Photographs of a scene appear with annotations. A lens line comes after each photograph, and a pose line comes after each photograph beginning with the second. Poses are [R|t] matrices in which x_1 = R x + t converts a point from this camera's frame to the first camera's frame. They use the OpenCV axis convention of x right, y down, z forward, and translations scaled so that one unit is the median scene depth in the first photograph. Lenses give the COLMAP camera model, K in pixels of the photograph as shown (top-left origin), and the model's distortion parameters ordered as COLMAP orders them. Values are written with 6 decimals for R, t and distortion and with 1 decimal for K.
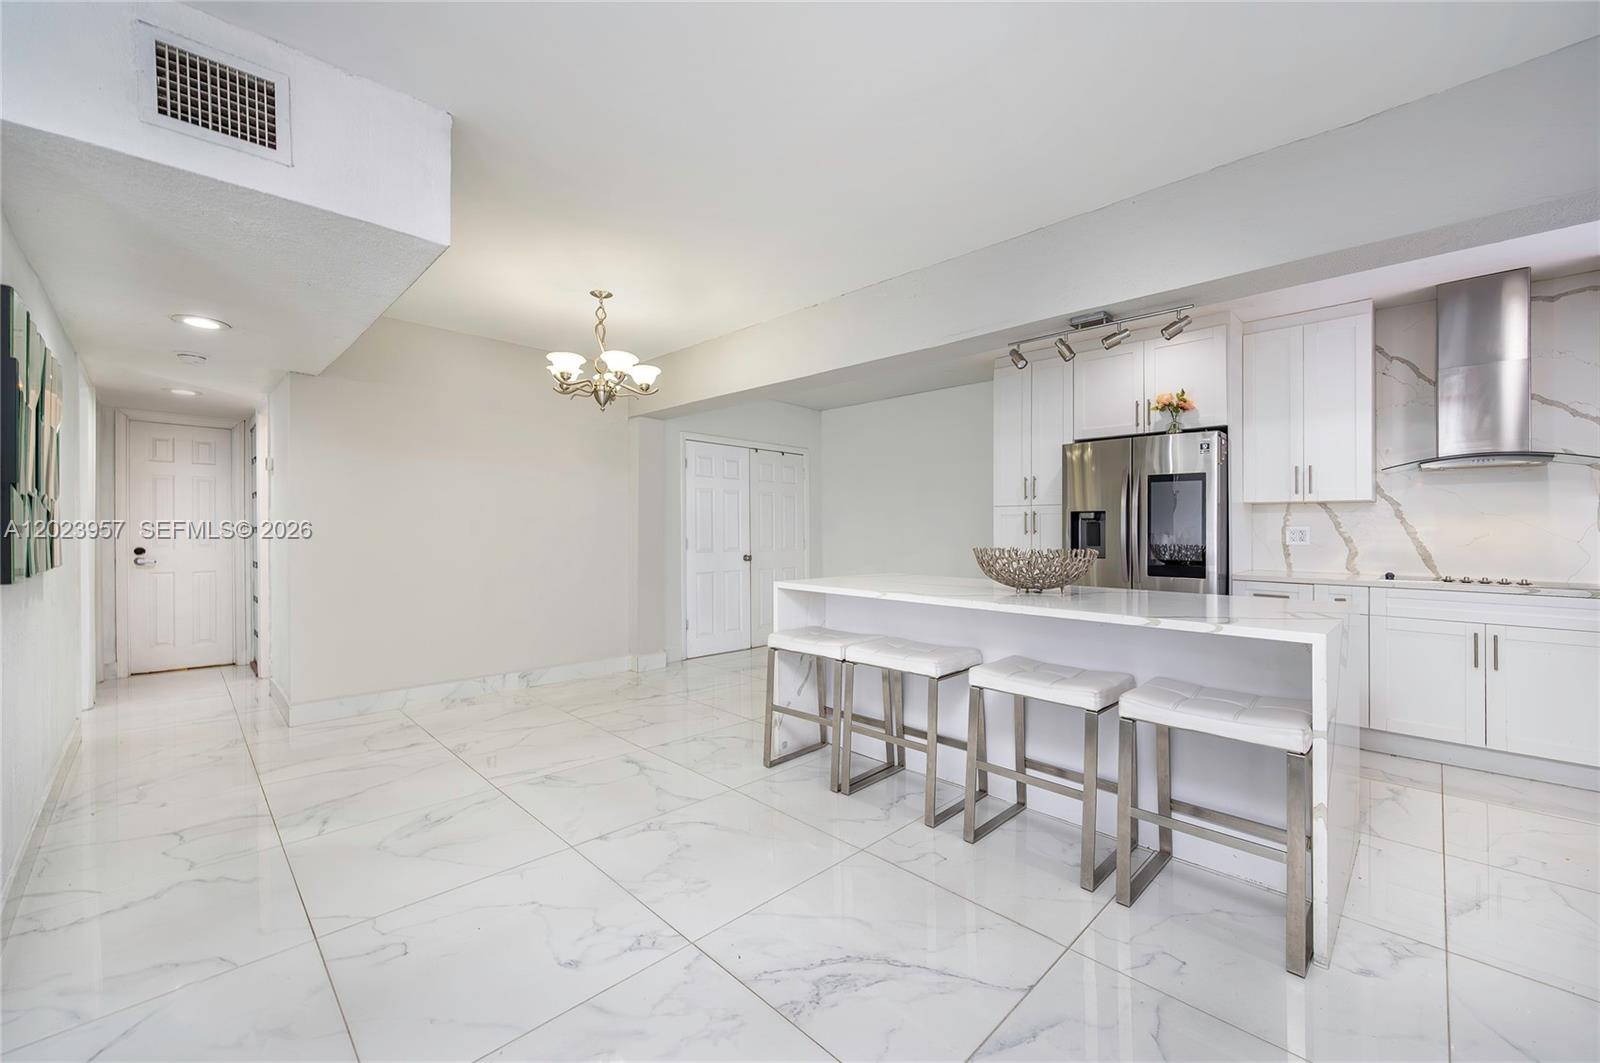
lens RADIAL K [[699.0, 0, 793.0], [0, 699.0, 524.5], [0, 0, 1]] dist [0.003417, 0.000280]
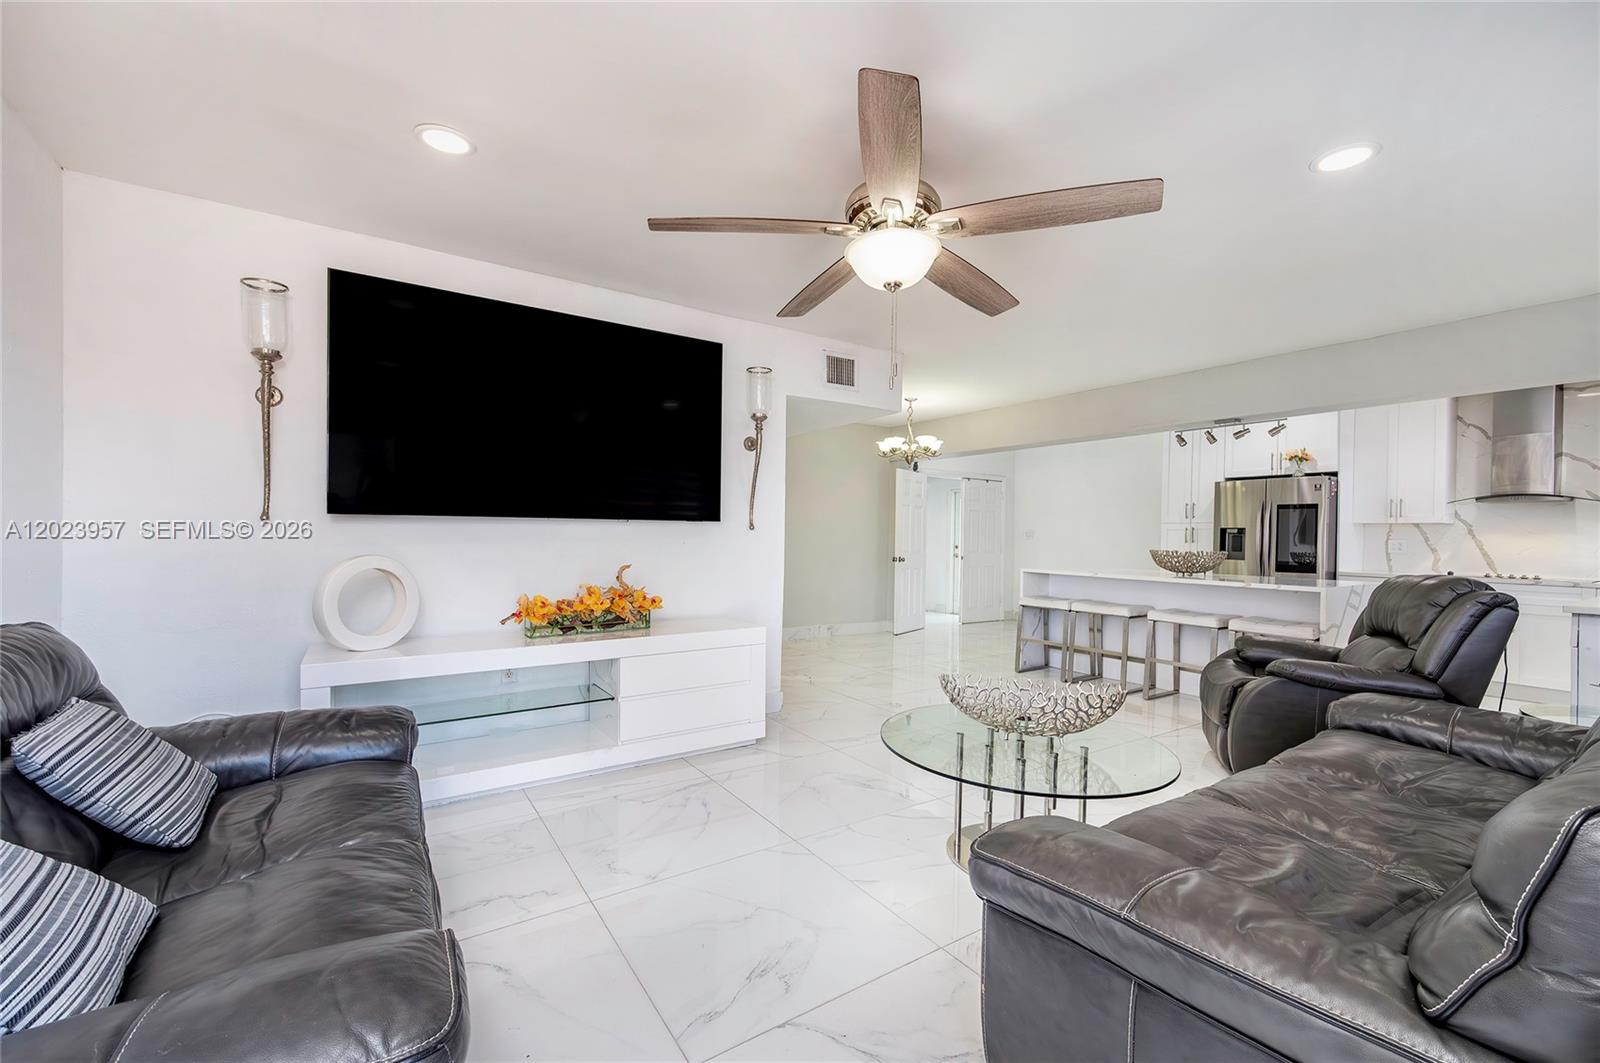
lens RADIAL K [[636.6, 0, 795.2], [0, 636.6, 546.9], [0, 0, 1]] dist [-0.000368, -0.000035]
pose [[0.971750, 0.015247, -0.235521, -0.185002], [-0.009610, 0.999640, 0.025067, -0.004411], [0.235818, -0.022096, 0.971546, -0.610060]]
